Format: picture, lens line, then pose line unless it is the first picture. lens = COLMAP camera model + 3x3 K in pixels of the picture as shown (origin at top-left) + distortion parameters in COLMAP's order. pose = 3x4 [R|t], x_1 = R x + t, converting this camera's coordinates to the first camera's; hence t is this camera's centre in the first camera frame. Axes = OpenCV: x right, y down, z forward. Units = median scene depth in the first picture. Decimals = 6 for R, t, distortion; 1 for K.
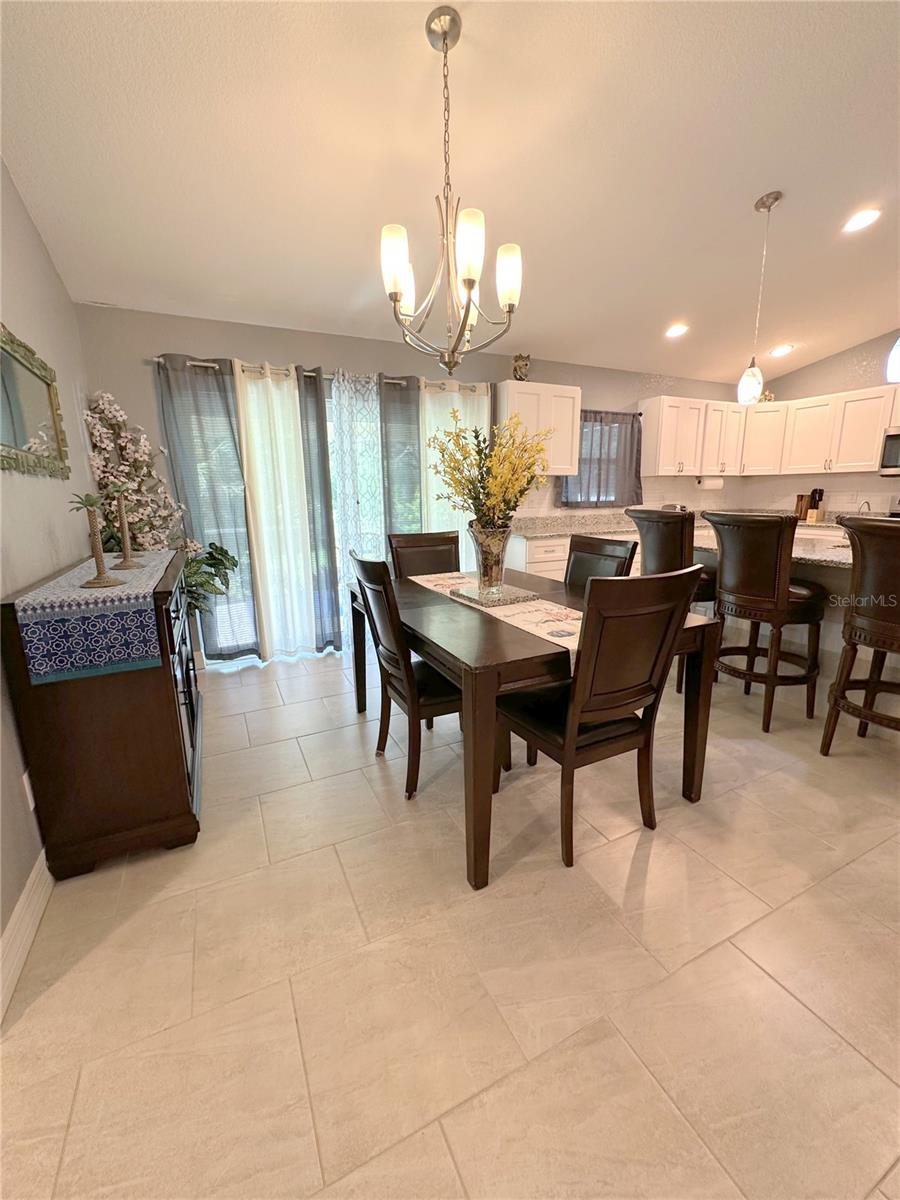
lens RADIAL K [[477.9, 0, 454.4], [0, 477.9, 588.1], [0, 0, 1]] dist [-0.001226, -0.000052]
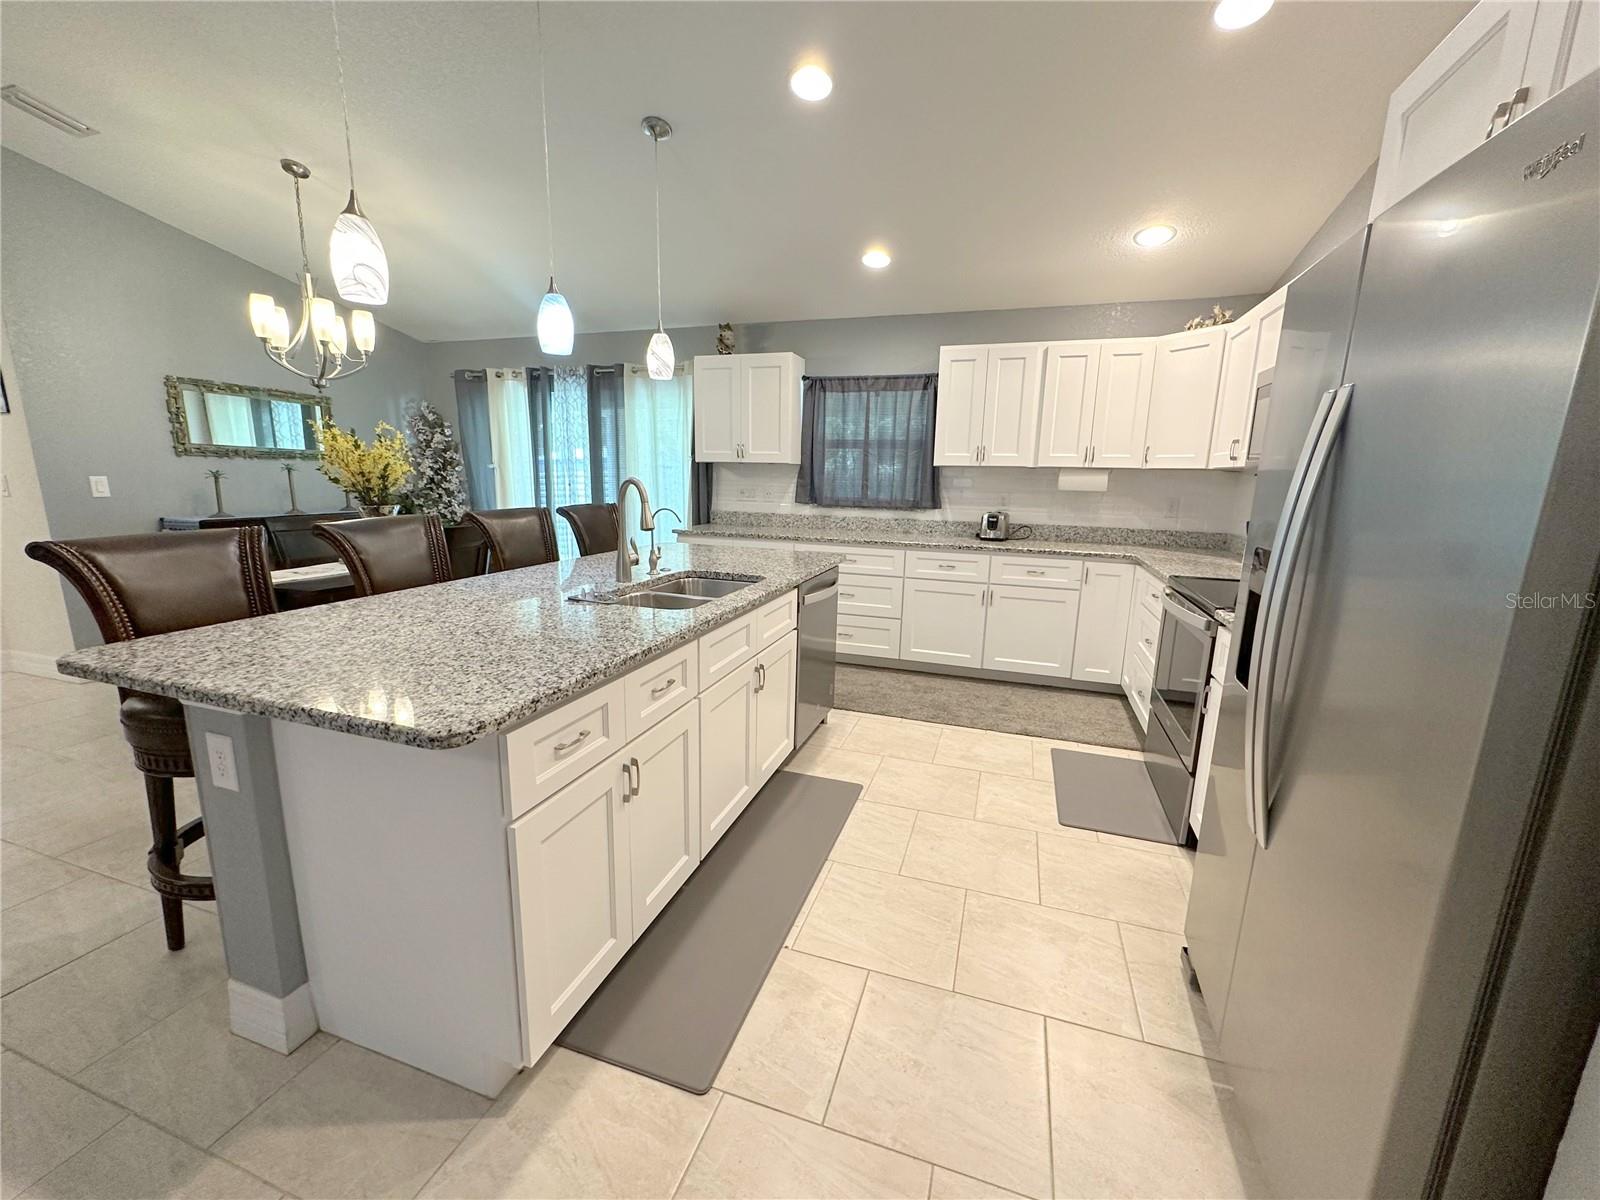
lens RADIAL K [[637.2, 0, 806.8], [0, 637.2, 605.0], [0, 0, 1]] dist [-0.001226, -0.000052]
pose [[0.716736, 0.166935, -0.677068, 0.940912], [-0.169452, 0.983516, 0.063112, -0.070638], [0.676443, 0.069496, 0.733209, 0.241749]]
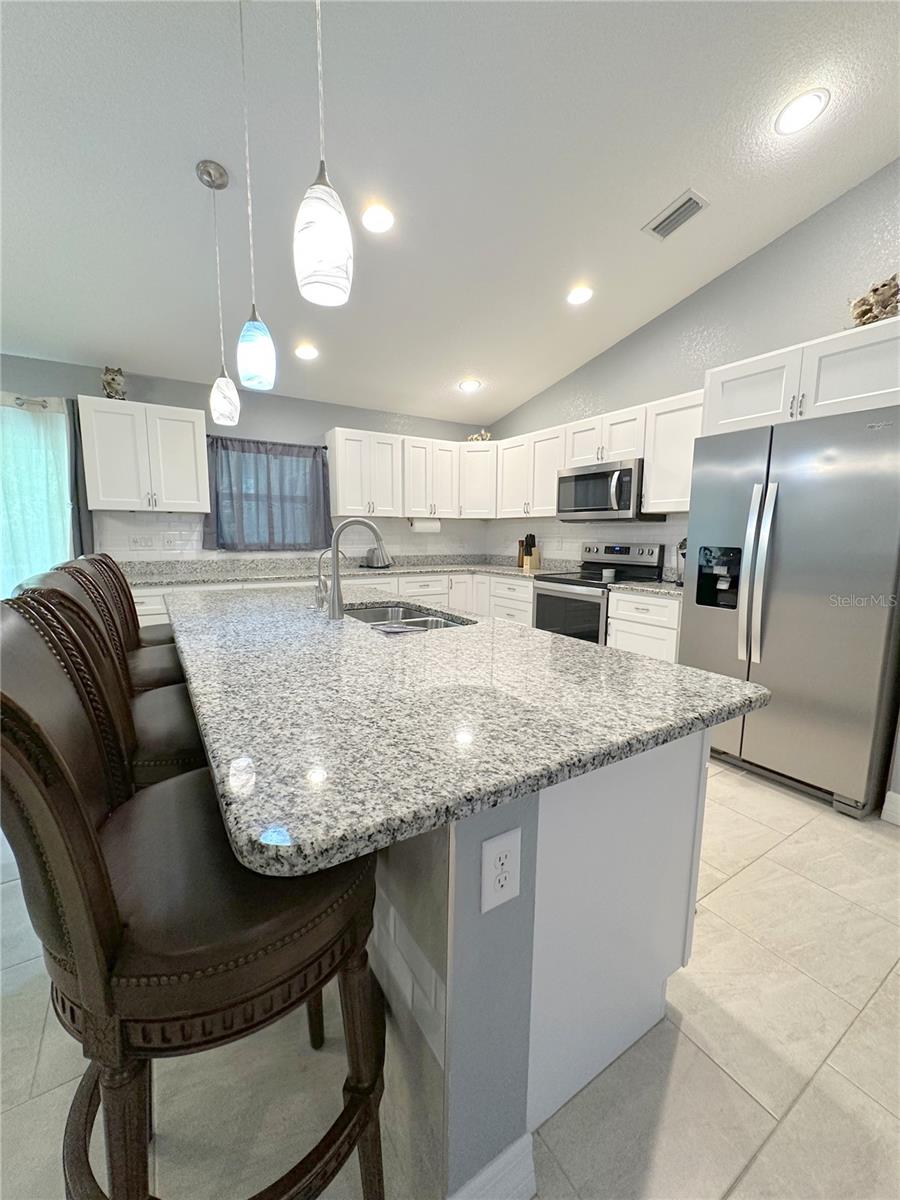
lens RADIAL K [[477.9, 0, 453.0], [0, 477.9, 598.0], [0, 0, 1]] dist [-0.001226, -0.000052]
pose [[0.993111, 0.002147, 0.117157, 0.535843], [0.005986, 0.997597, -0.069018, -0.021503], [-0.117024, 0.069244, 0.990712, 0.110198]]
